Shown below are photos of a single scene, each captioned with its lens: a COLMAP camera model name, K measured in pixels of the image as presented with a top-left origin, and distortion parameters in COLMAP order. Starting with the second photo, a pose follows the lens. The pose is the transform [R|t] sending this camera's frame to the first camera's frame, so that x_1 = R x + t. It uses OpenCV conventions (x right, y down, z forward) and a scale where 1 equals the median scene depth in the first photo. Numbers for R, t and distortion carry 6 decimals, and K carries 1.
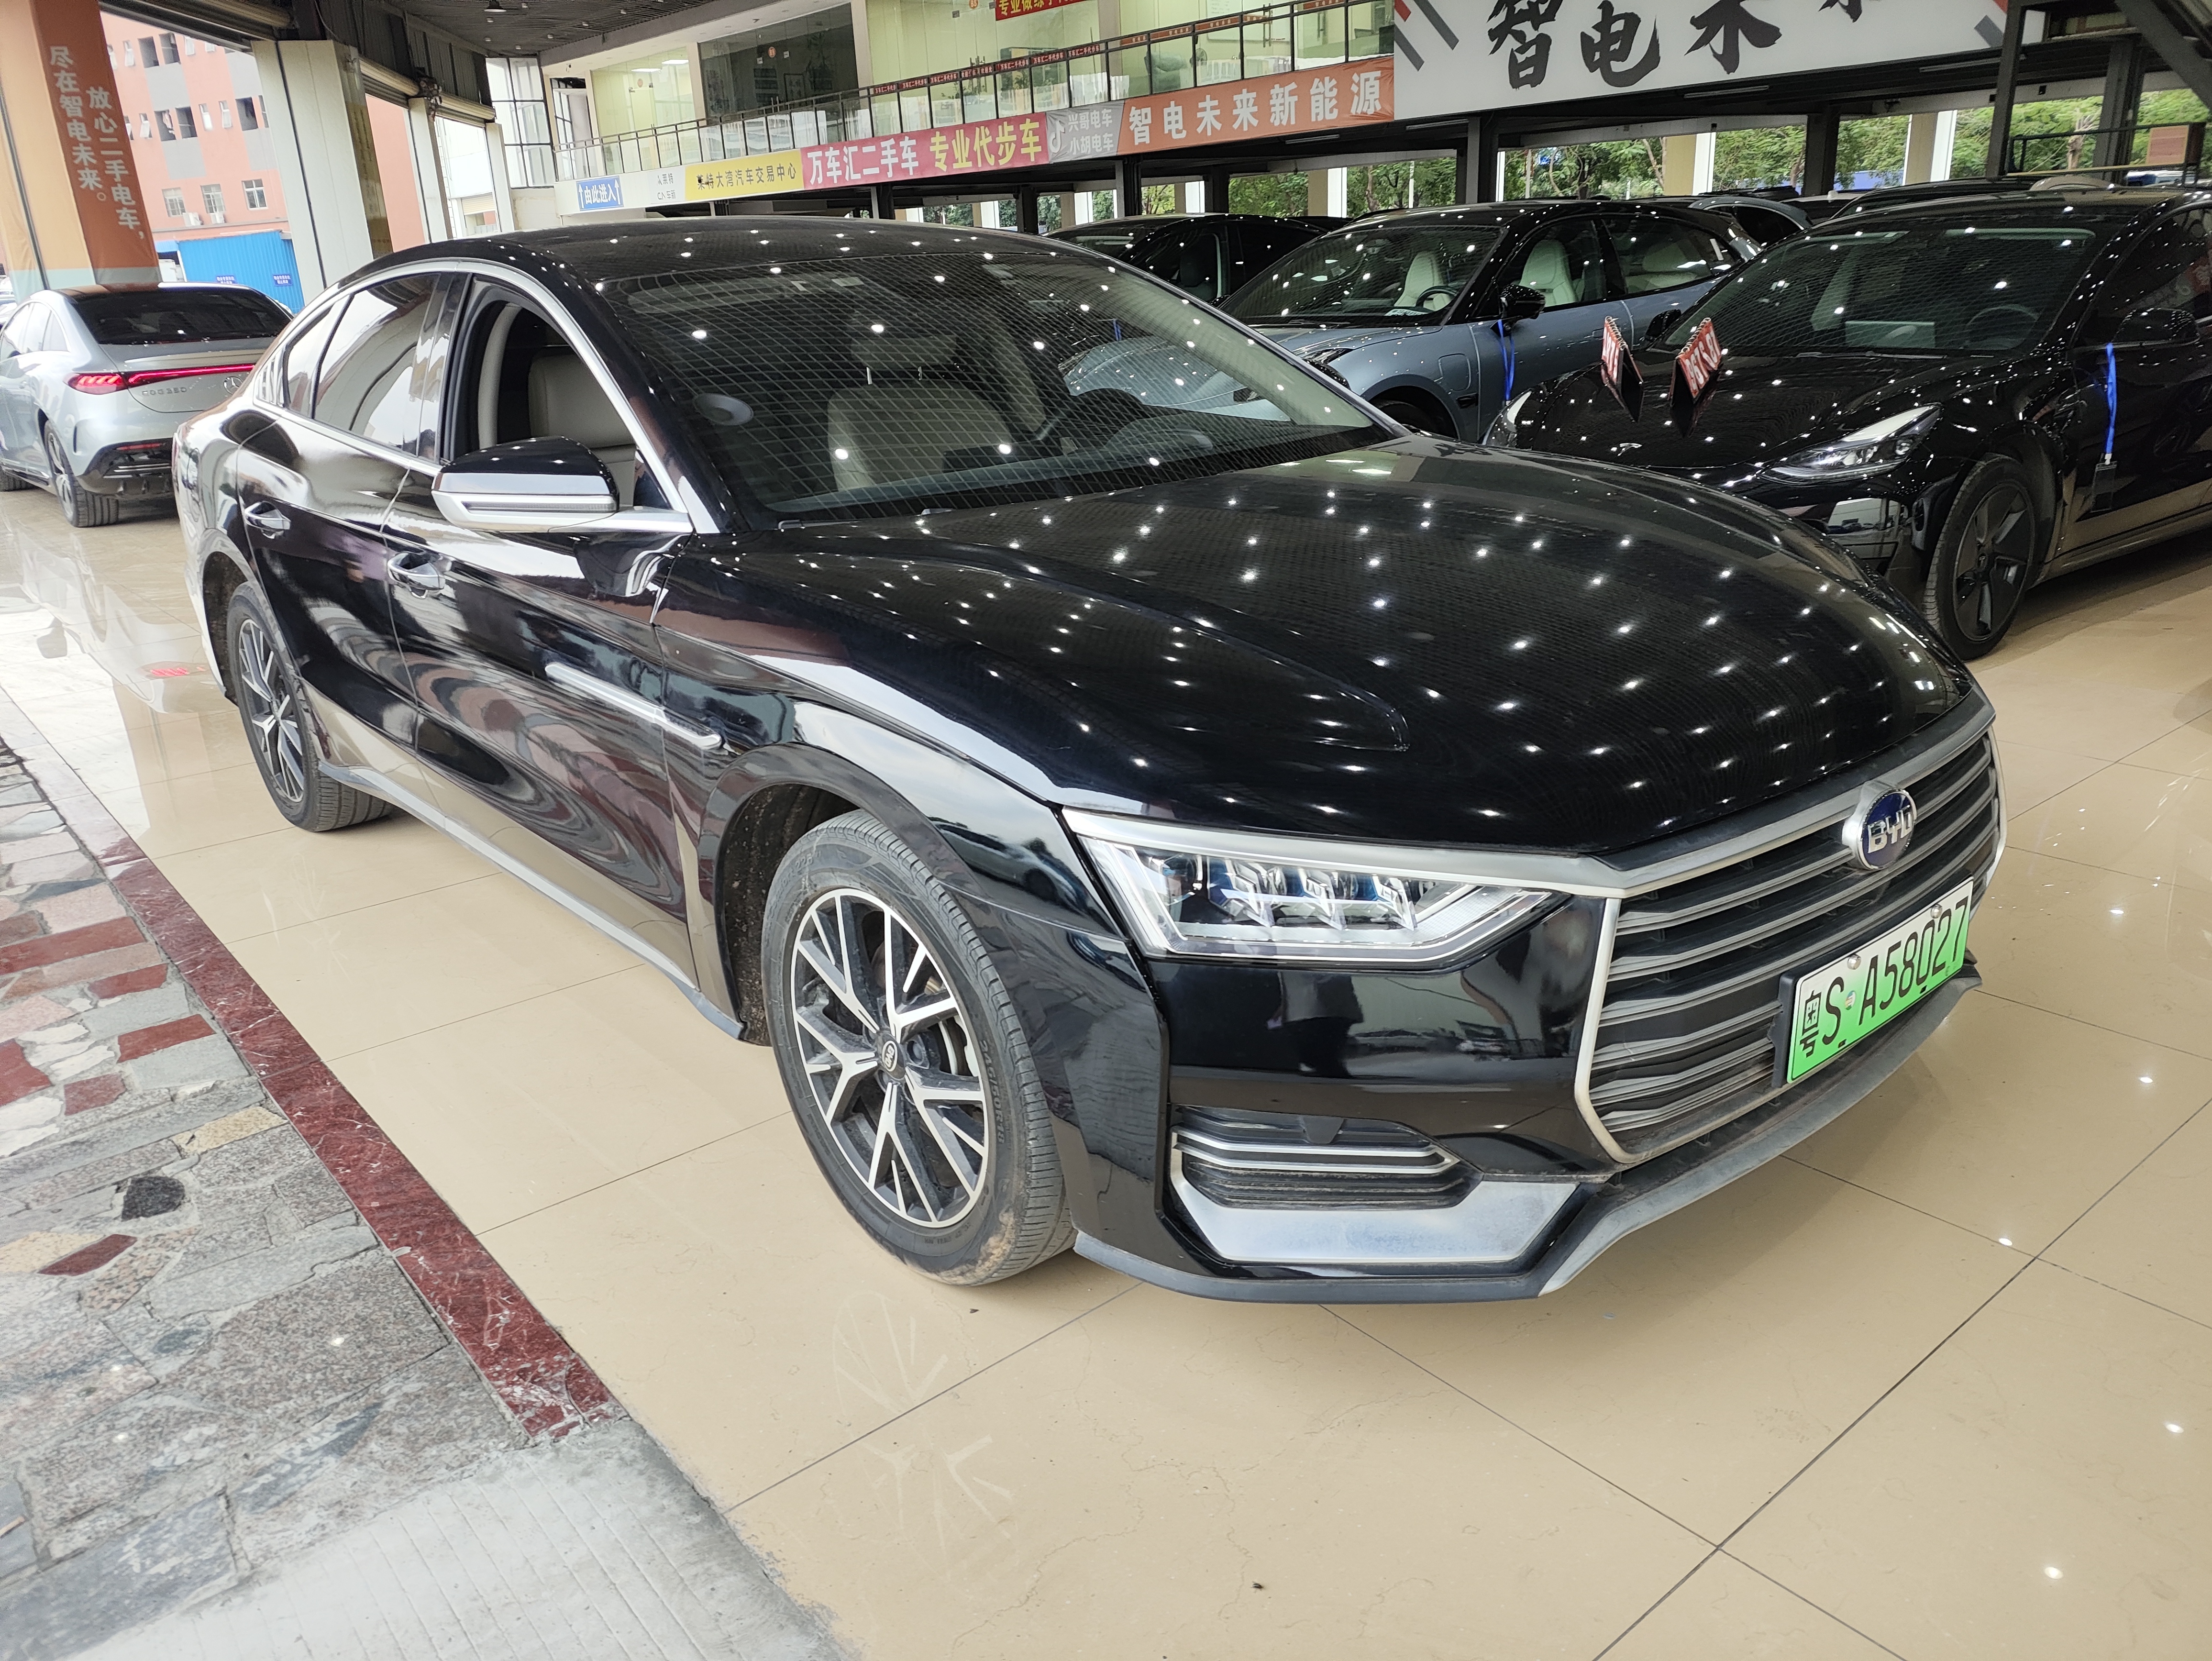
lens RADIAL K [[1623.6, 0, 1140.8], [0, 1623.6, 827.1], [0, 0, 1]] dist [0.030803, 0.000636]
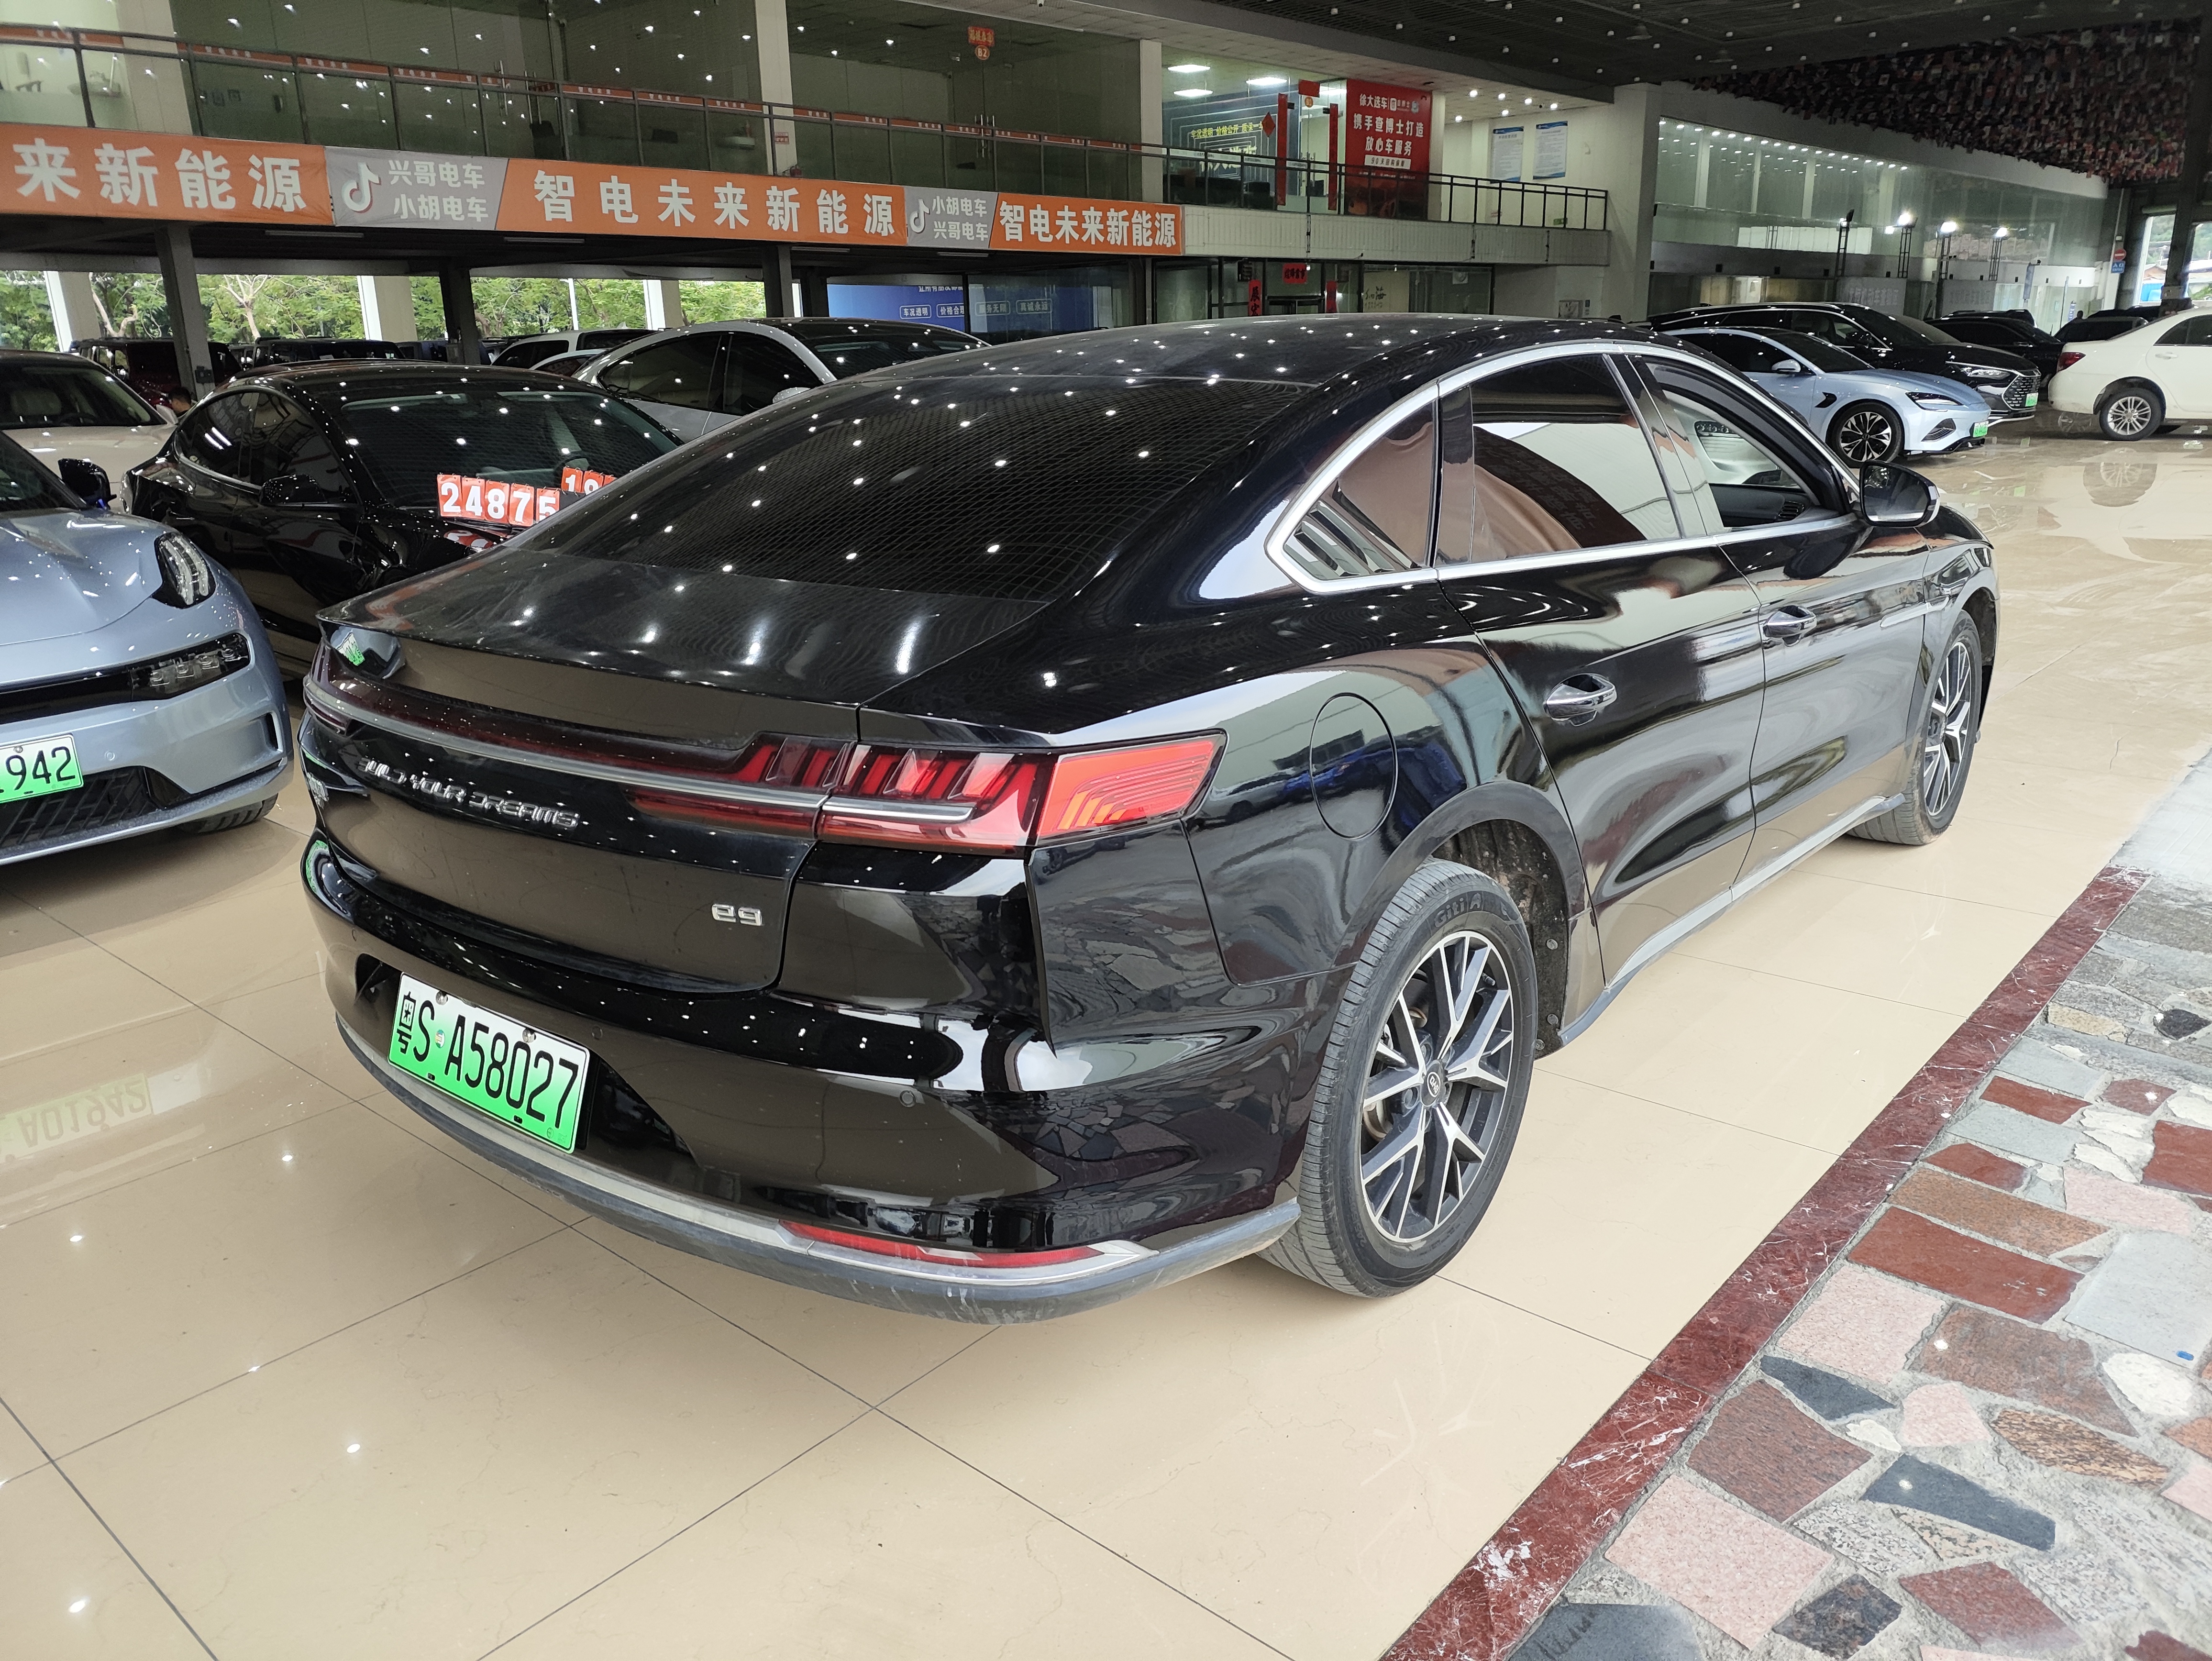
lens RADIAL K [[1623.6, 0, 1140.8], [0, 1623.6, 827.1], [0, 0, 1]] dist [0.030803, 0.000636]
pose [[-0.160795, -0.242710, 0.956680, -1.376883], [0.347225, 0.893419, 0.285021, -0.466801], [-0.923894, 0.378014, -0.059382, 1.460928]]
